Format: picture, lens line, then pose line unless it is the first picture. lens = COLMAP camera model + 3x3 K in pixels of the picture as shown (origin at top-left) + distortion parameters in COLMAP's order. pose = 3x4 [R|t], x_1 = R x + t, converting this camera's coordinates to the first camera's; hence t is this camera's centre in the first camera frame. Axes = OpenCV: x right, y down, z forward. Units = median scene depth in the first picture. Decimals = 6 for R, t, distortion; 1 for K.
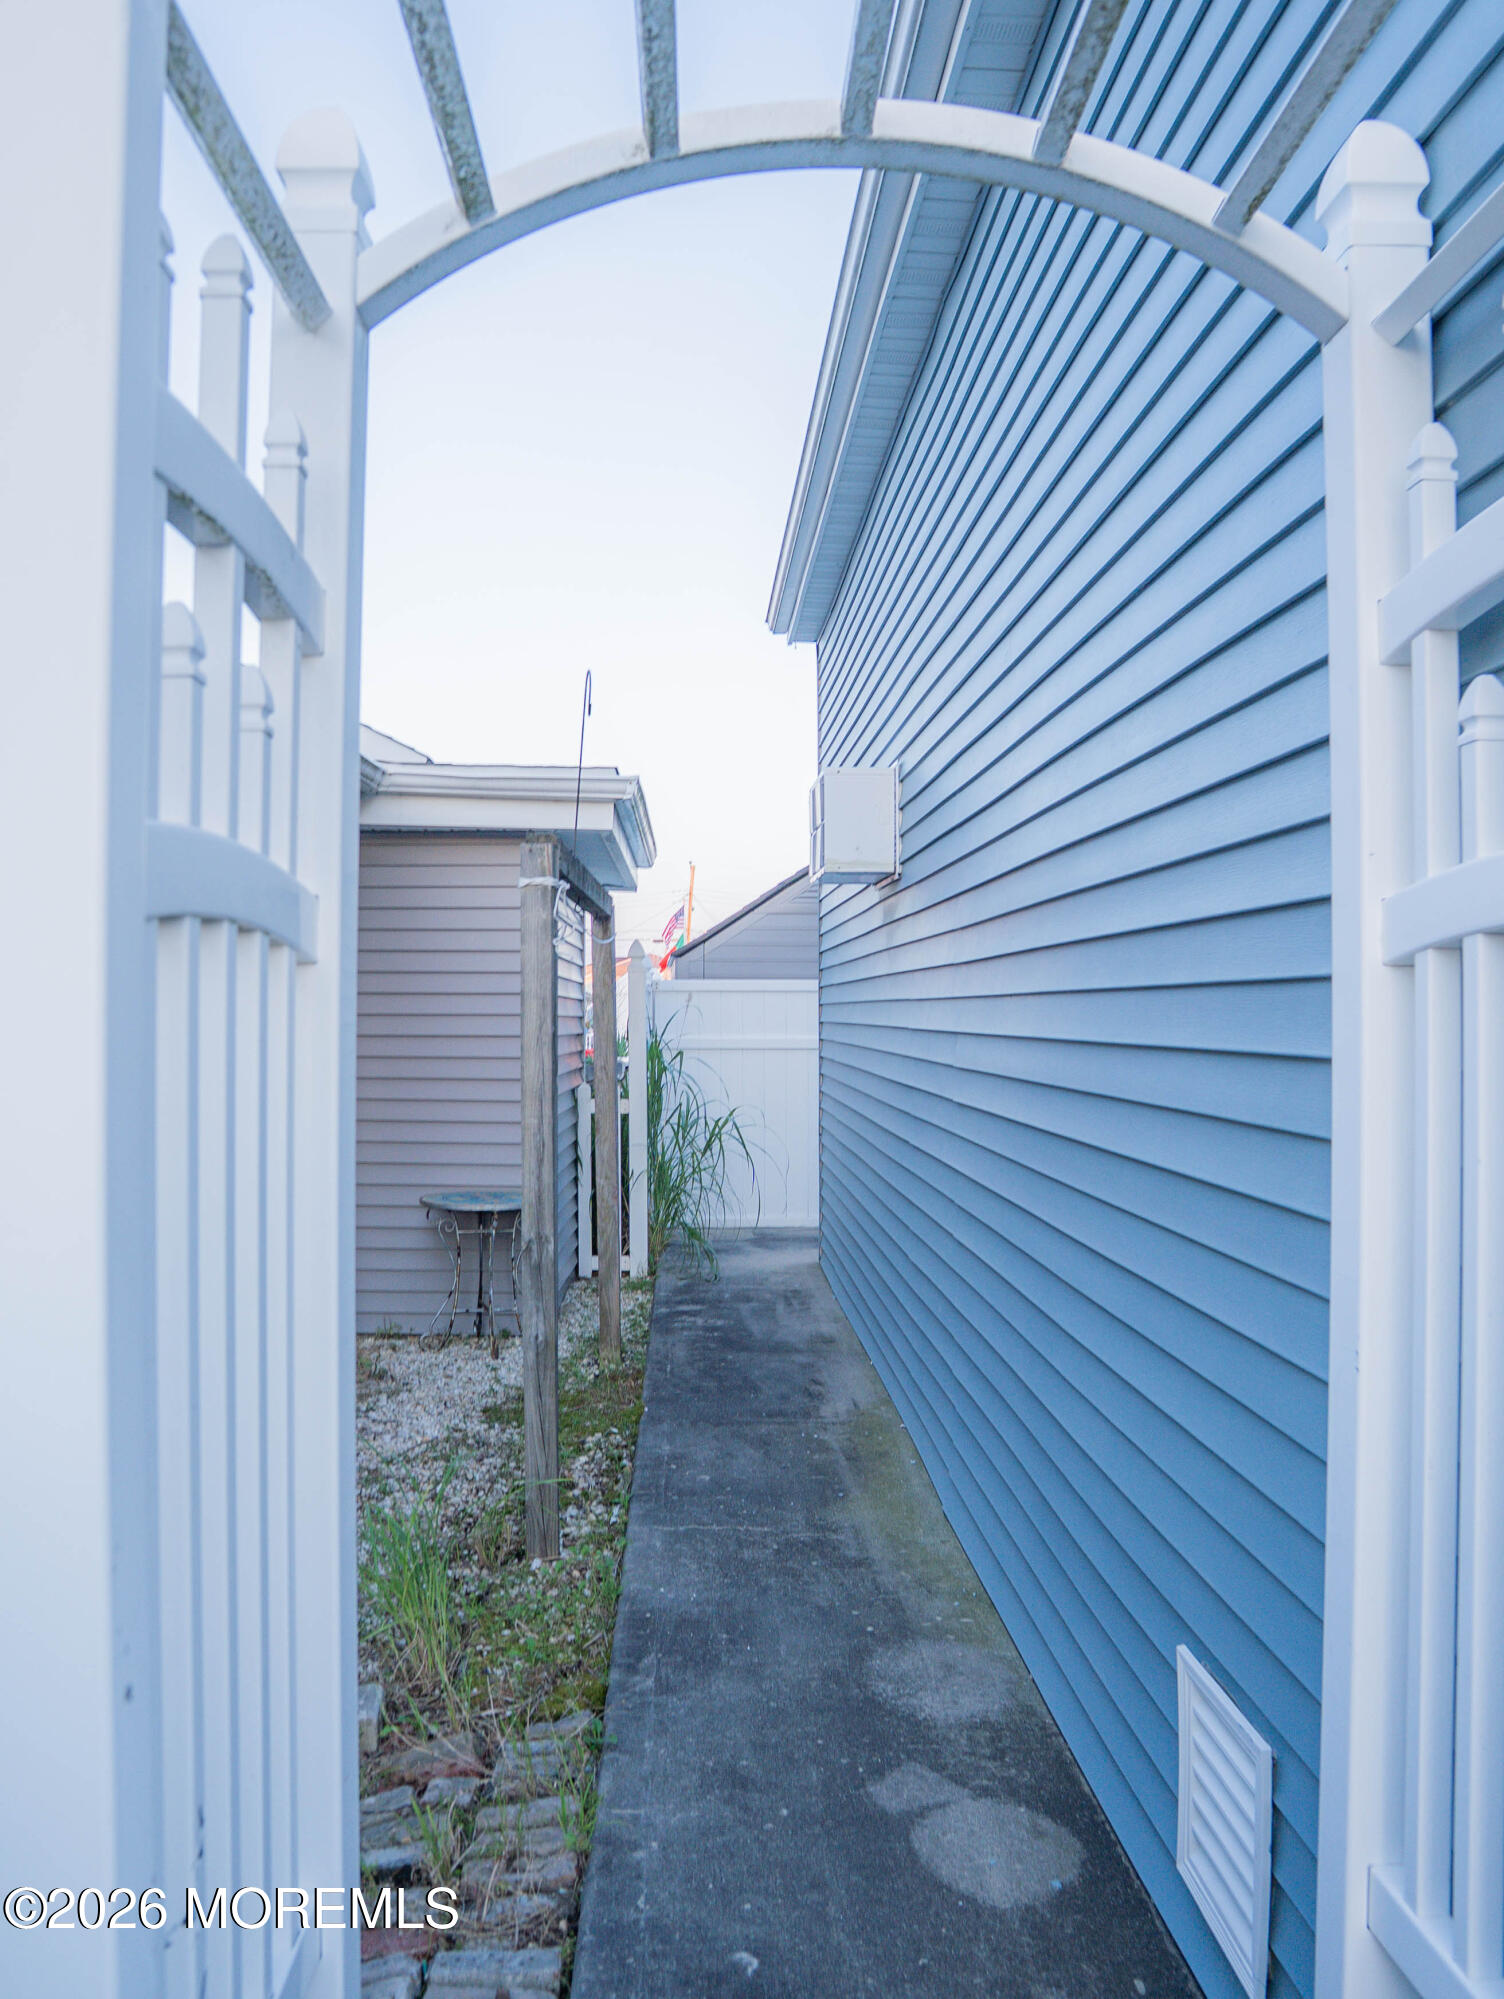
lens RADIAL K [[1778.2, 0, 748.4], [0, 1778.2, 988.7], [0, 0, 1]] dist [-0.135984, 0.100254]
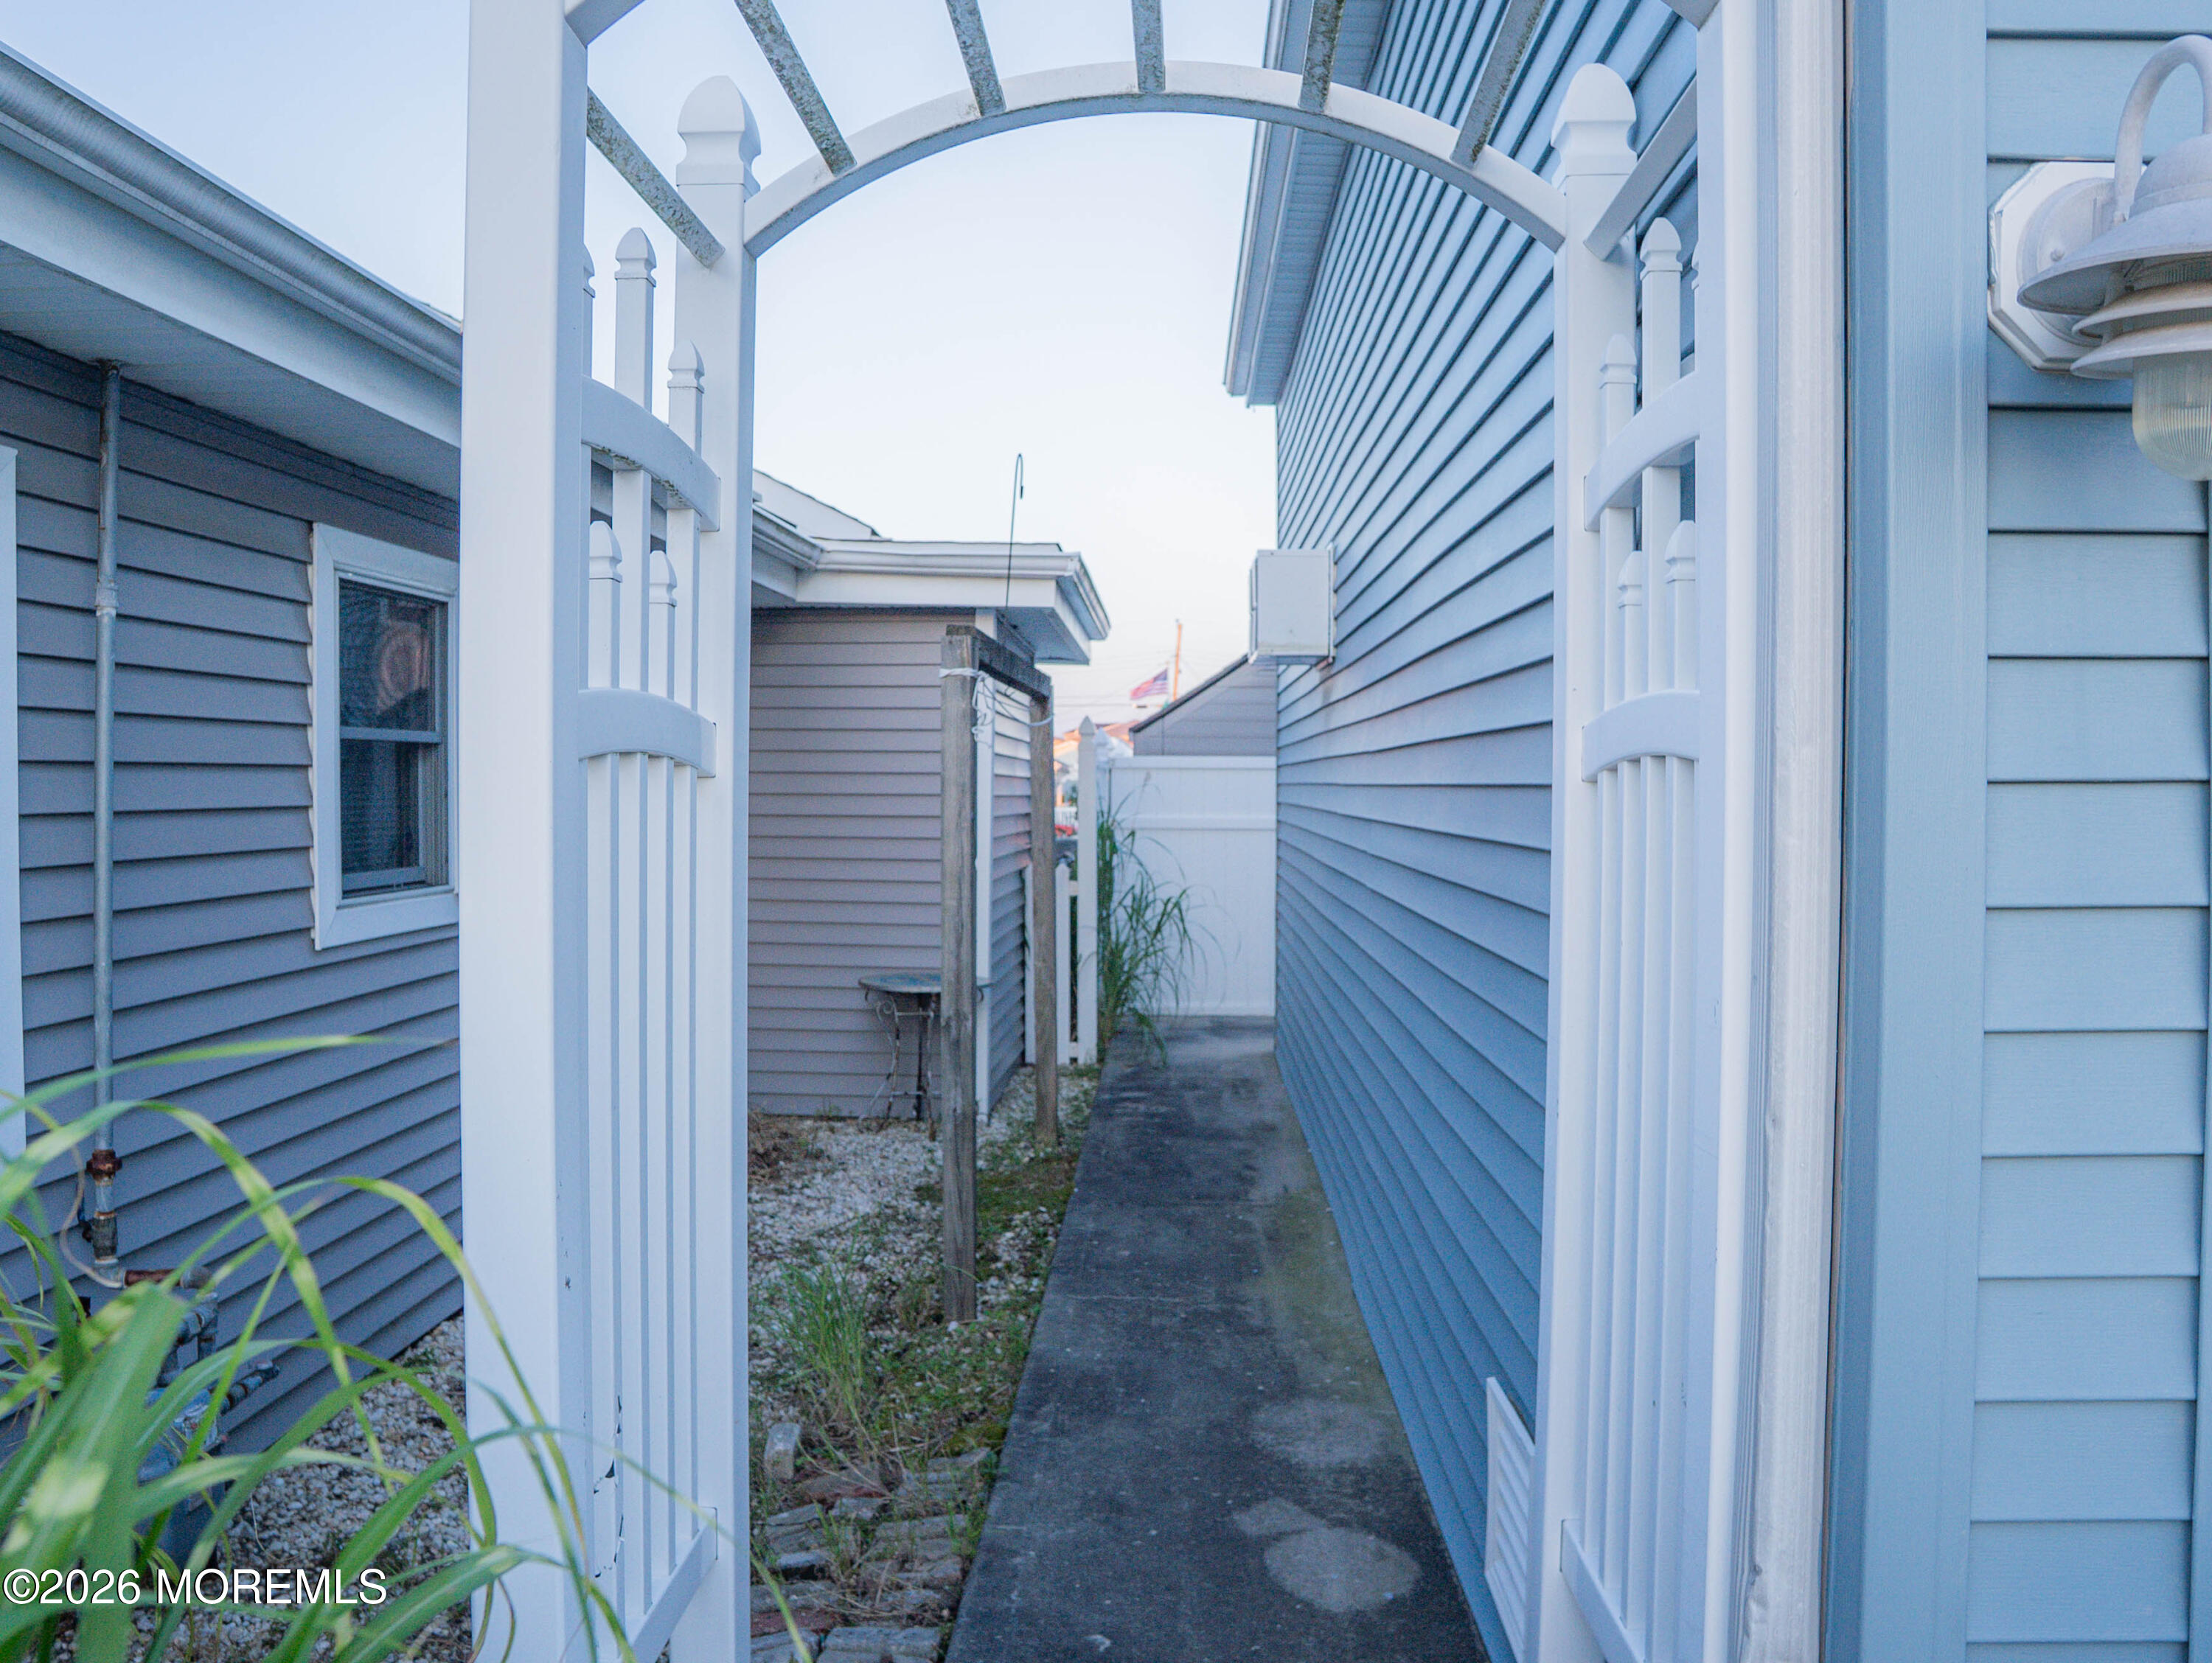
lens RADIAL K [[1967.4, 0, 1106.0], [0, 1967.4, 831.5], [0, 0, 1]] dist [-0.135984, 0.100254]
pose [[0.997445, 0.006218, -0.071167, 0.052567], [-0.003548, 0.999287, 0.037579, -0.011342], [0.071349, -0.037230, 0.996756, -0.147669]]
